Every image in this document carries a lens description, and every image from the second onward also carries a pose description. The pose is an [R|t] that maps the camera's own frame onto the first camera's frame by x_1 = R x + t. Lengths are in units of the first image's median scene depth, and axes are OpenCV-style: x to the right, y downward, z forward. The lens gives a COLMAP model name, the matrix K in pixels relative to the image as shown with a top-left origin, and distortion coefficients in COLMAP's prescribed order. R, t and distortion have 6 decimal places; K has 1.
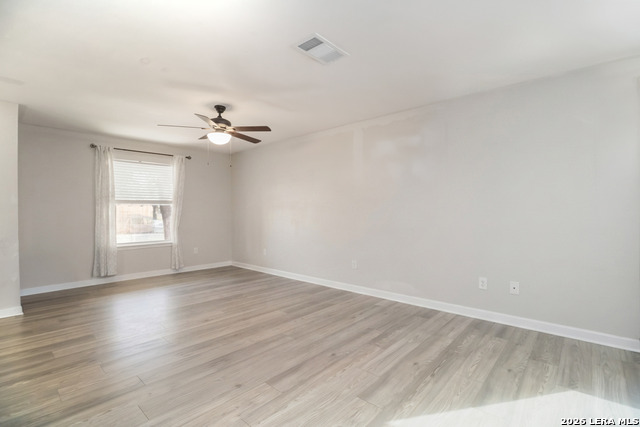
lens RADIAL K [[300.1, 0, 323.9], [0, 300.1, 206.2], [0, 0, 1]] dist [0.004460, -0.014529]
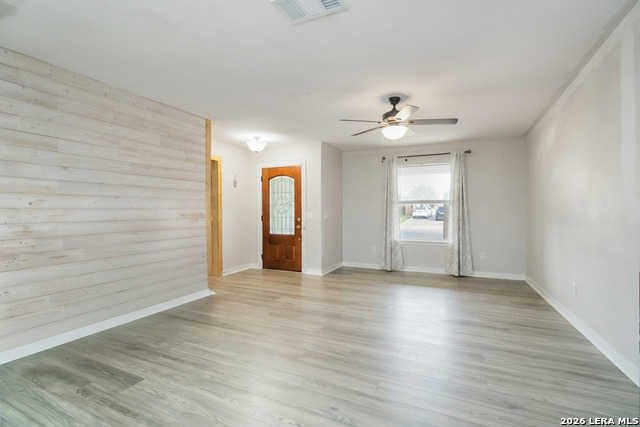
lens RADIAL K [[300.1, 0, 323.9], [0, 300.1, 206.2], [0, 0, 1]] dist [0.004460, -0.014529]
pose [[0.302597, -0.016153, -0.952982, 0.322396], [0.010869, 0.999850, -0.013496, 0.012042], [0.953056, -0.006274, 0.302728, 0.338282]]
